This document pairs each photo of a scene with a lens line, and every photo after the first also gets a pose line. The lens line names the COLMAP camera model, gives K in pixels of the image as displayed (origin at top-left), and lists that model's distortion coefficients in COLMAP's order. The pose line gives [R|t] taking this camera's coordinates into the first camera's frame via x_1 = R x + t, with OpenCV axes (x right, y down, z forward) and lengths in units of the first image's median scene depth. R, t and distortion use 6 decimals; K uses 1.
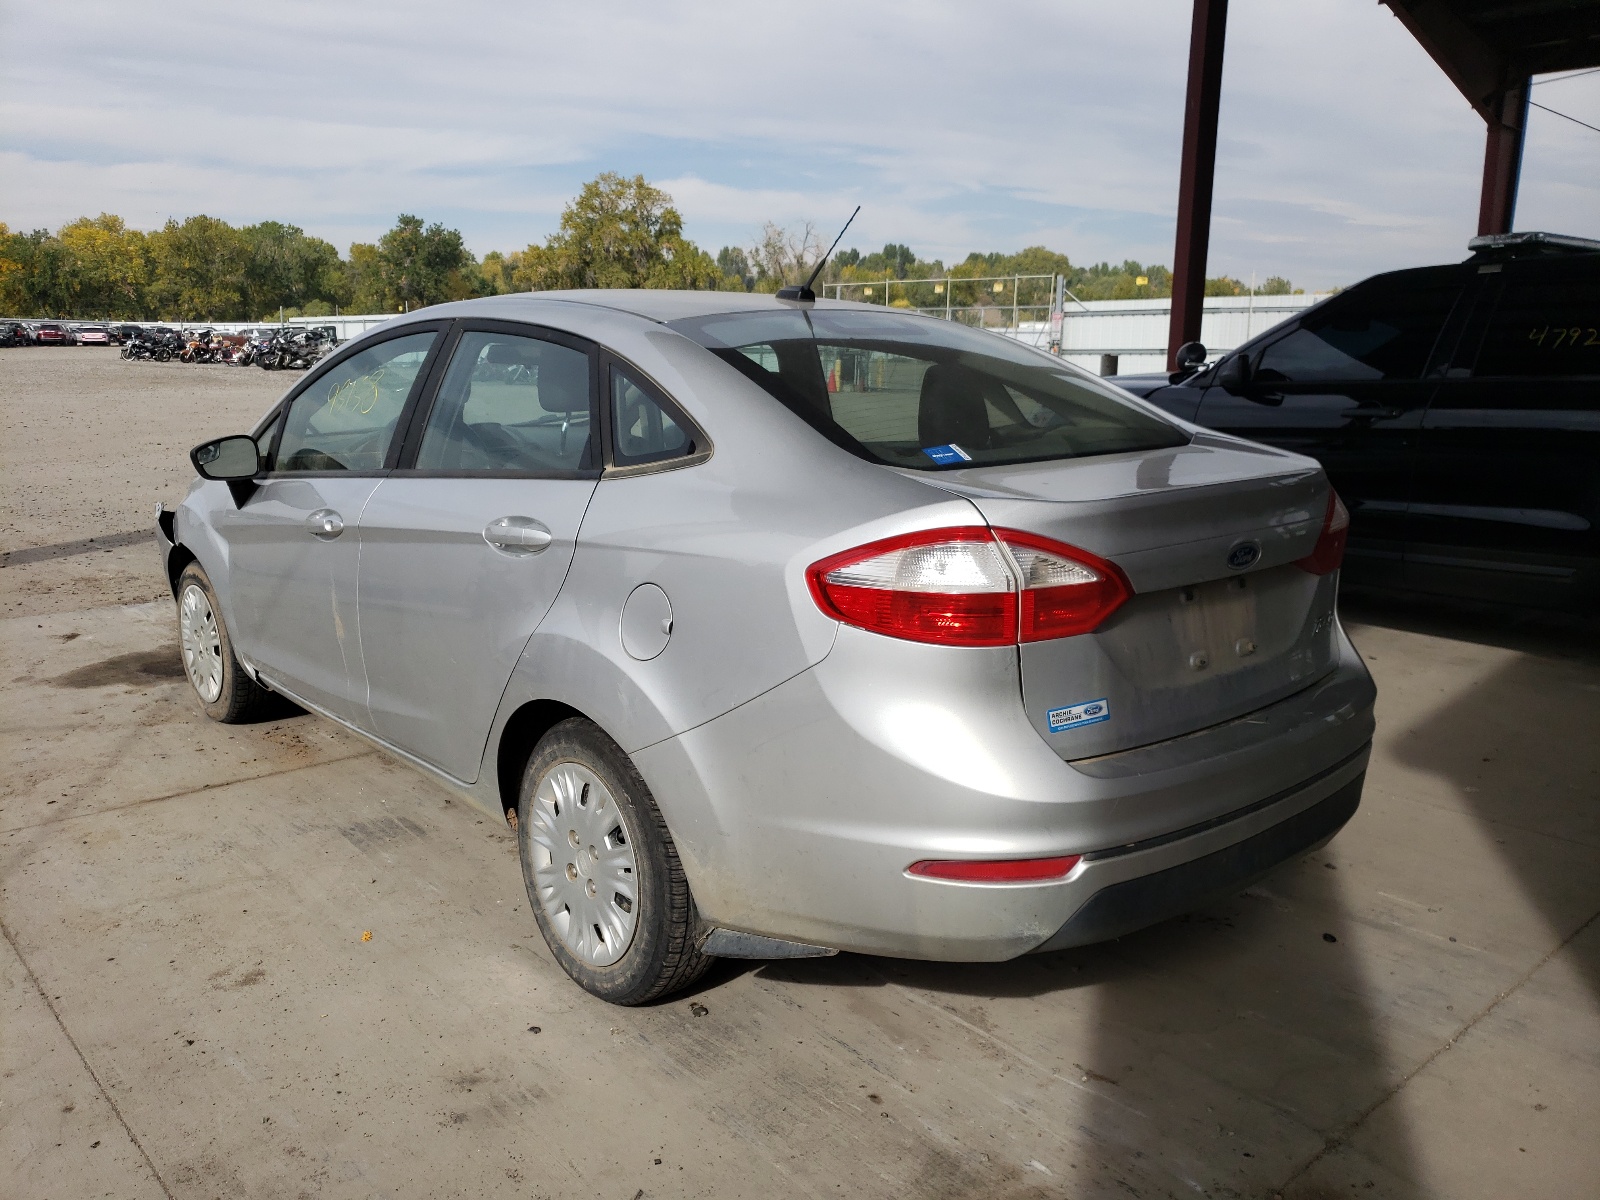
lens RADIAL K [[1222.2, 0, 800.0], [0, 1222.2, 600.0], [0, 0, 1]] dist [0.002695, -0.001640]
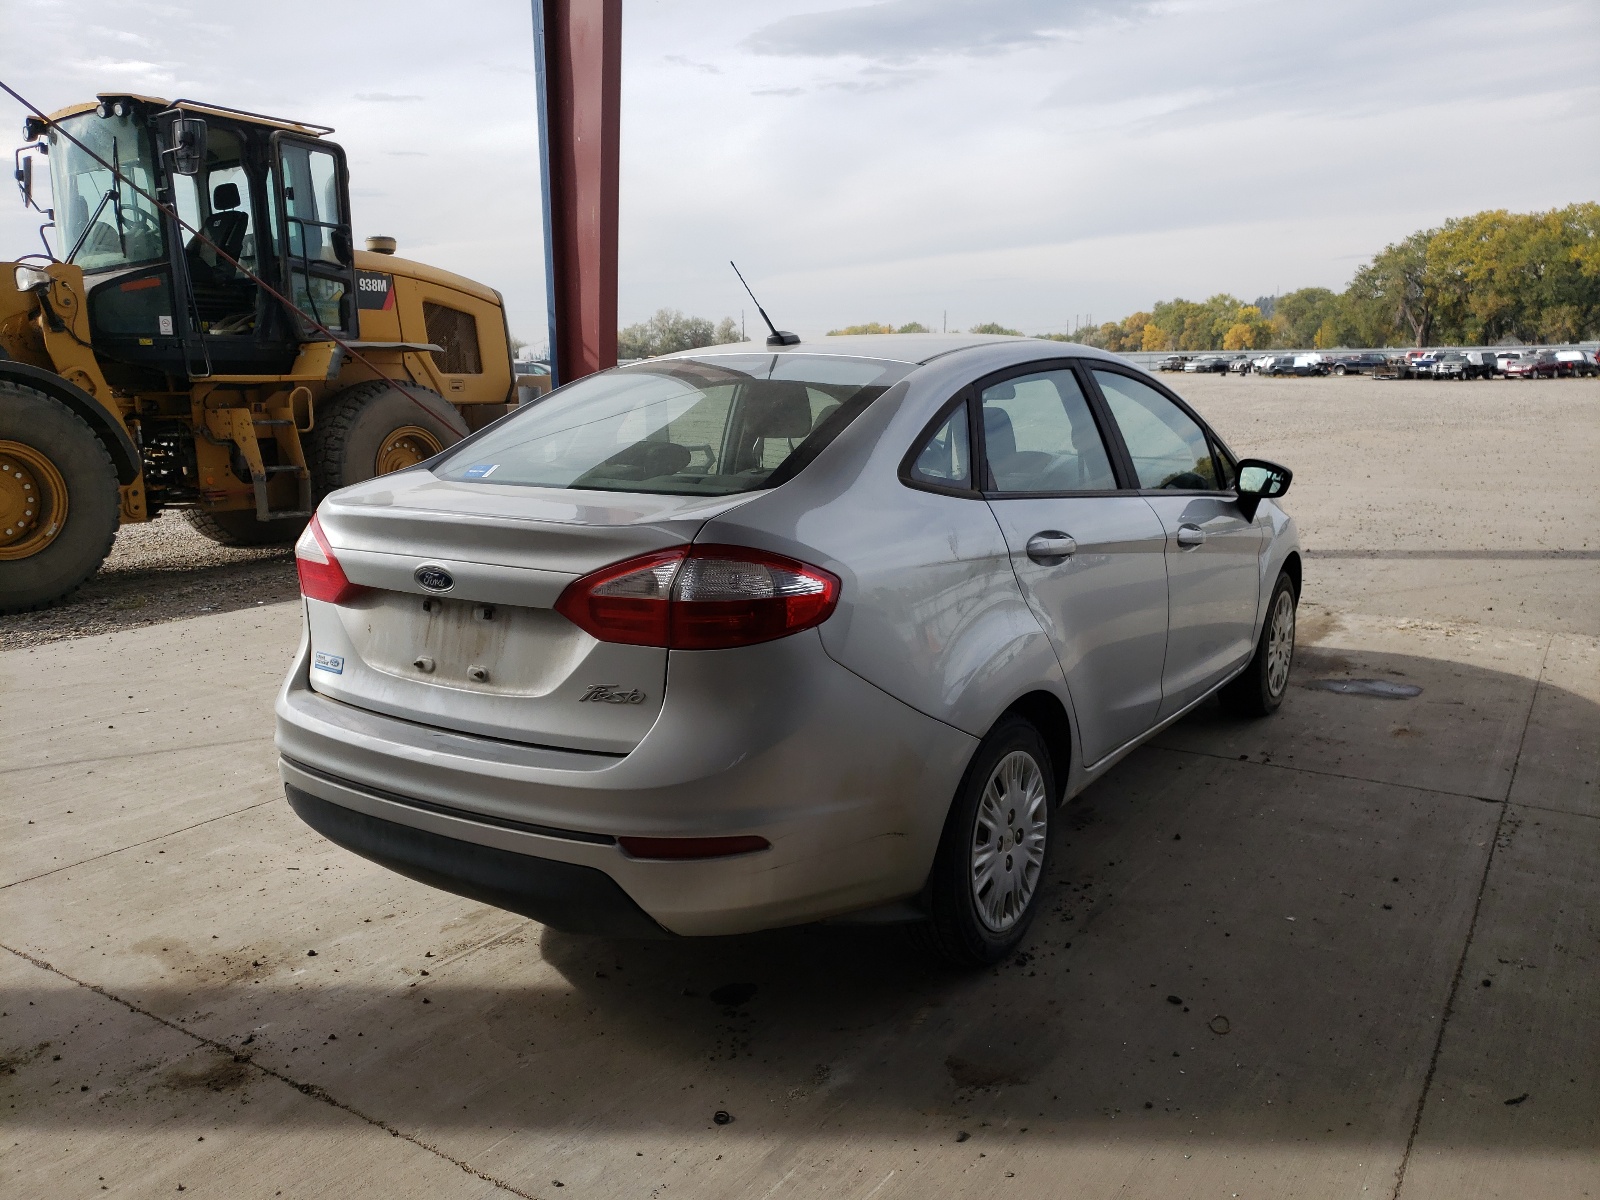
lens RADIAL K [[1222.2, 0, 800.0], [0, 1222.2, 600.0], [0, 0, 1]] dist [0.002695, -0.001640]
pose [[0.298732, 0.184607, -0.936312, 1.305412], [-0.196081, 0.972053, 0.129094, -0.202432], [0.933976, 0.145029, 0.326581, 0.824522]]
